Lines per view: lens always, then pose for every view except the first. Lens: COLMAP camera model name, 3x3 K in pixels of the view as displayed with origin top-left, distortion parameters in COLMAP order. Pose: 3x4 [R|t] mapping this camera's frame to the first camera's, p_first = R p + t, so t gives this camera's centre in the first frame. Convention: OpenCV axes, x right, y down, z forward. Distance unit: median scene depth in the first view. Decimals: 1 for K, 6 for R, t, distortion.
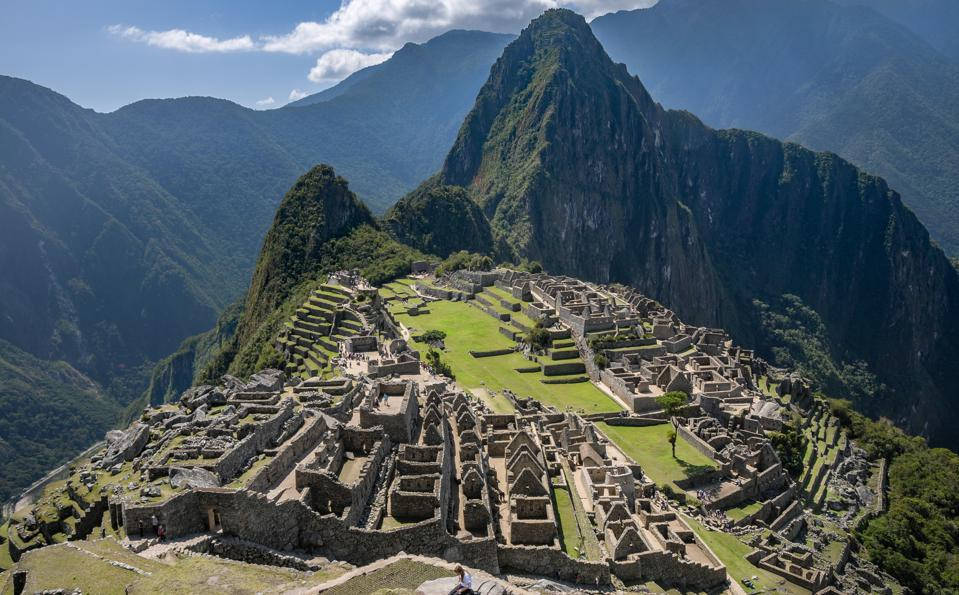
lens RADIAL K [[767.0, 0, 469.0], [0, 767.0, 295.1], [0, 0, 1]] dist [-0.131896, 0.045186]
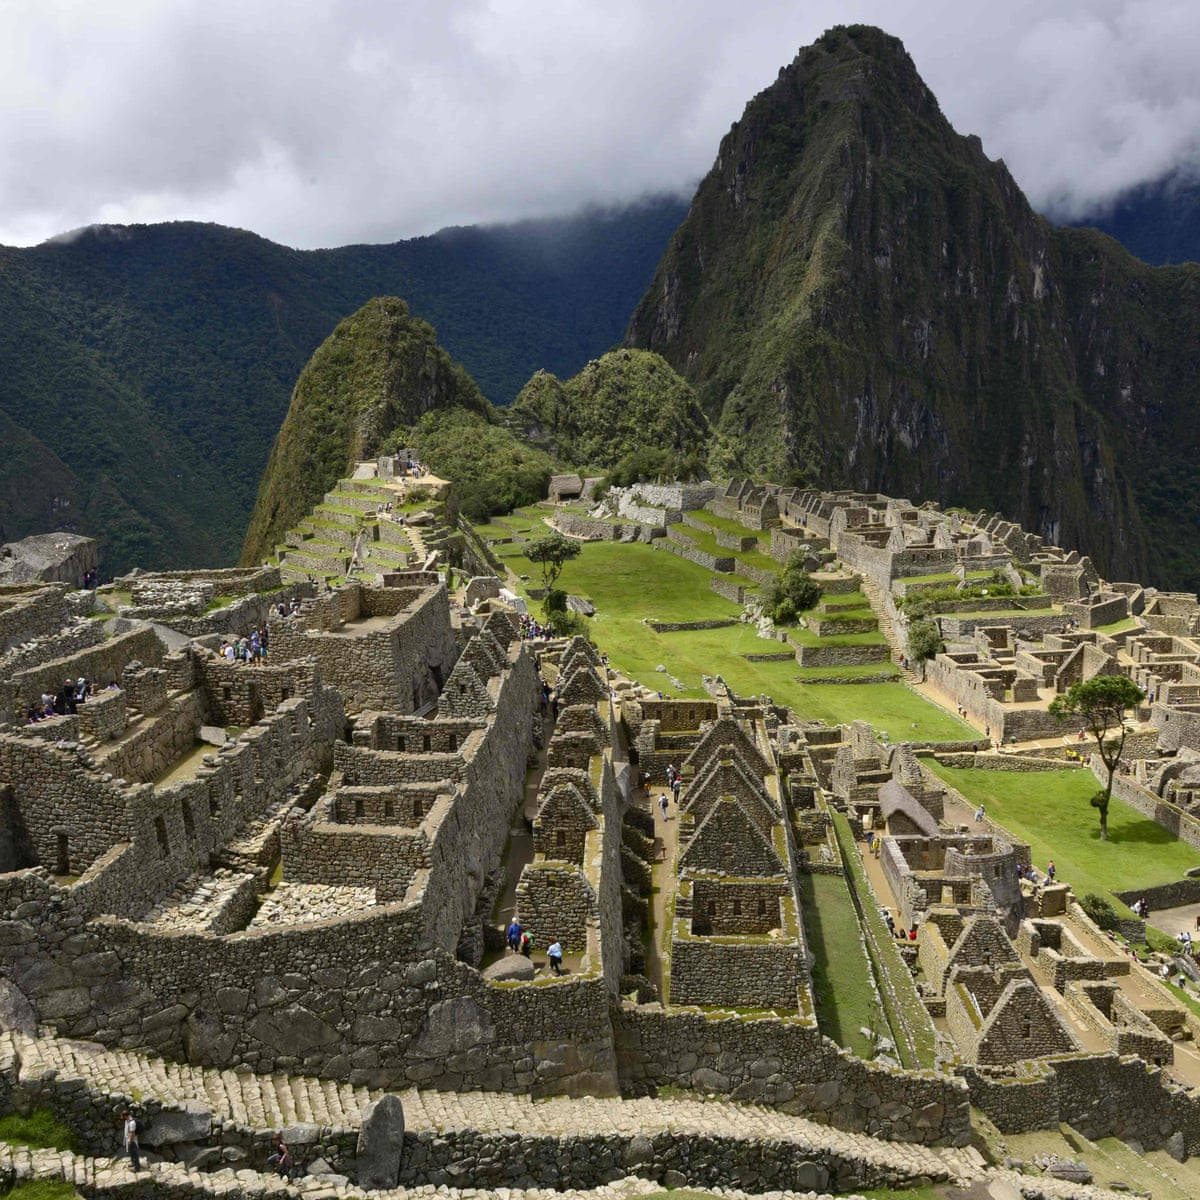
lens RADIAL K [[1373.2, 0, 592.6], [0, 1373.2, 600.4], [0, 0, 1]] dist [-0.014209, 0.000000]
pose [[0.997863, 0.016210, -0.063305, 0.016141], [-0.015882, 0.999858, 0.005673, 0.041316], [0.063388, -0.004655, 0.997978, 0.110923]]
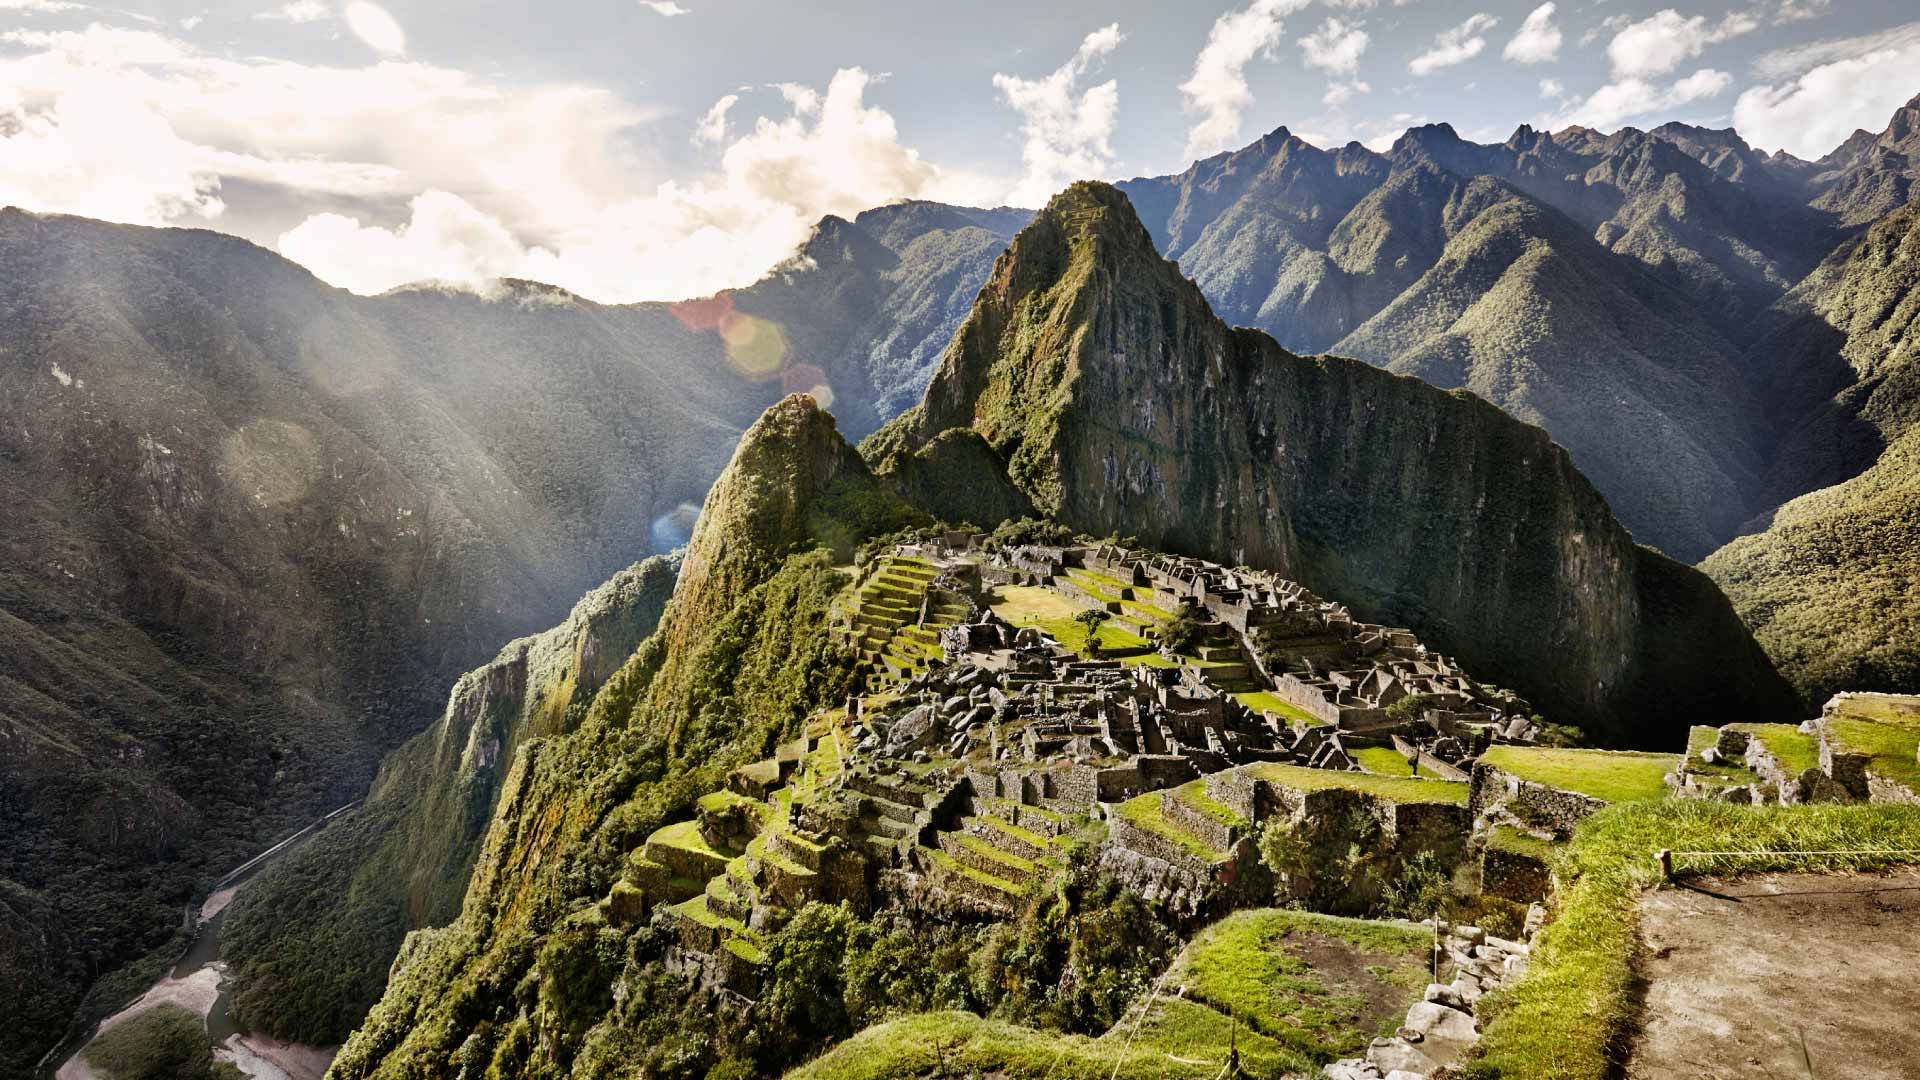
lens RADIAL K [[1129.5, 0, 961.8], [0, 1129.5, 510.8], [0, 0, 1]] dist [-0.008490, -0.001760]
pose [[0.998358, 0.025365, 0.051368, -0.137472], [-0.021778, 0.997363, -0.069231, 0.012408], [-0.052989, 0.067999, 0.996277, -0.082527]]
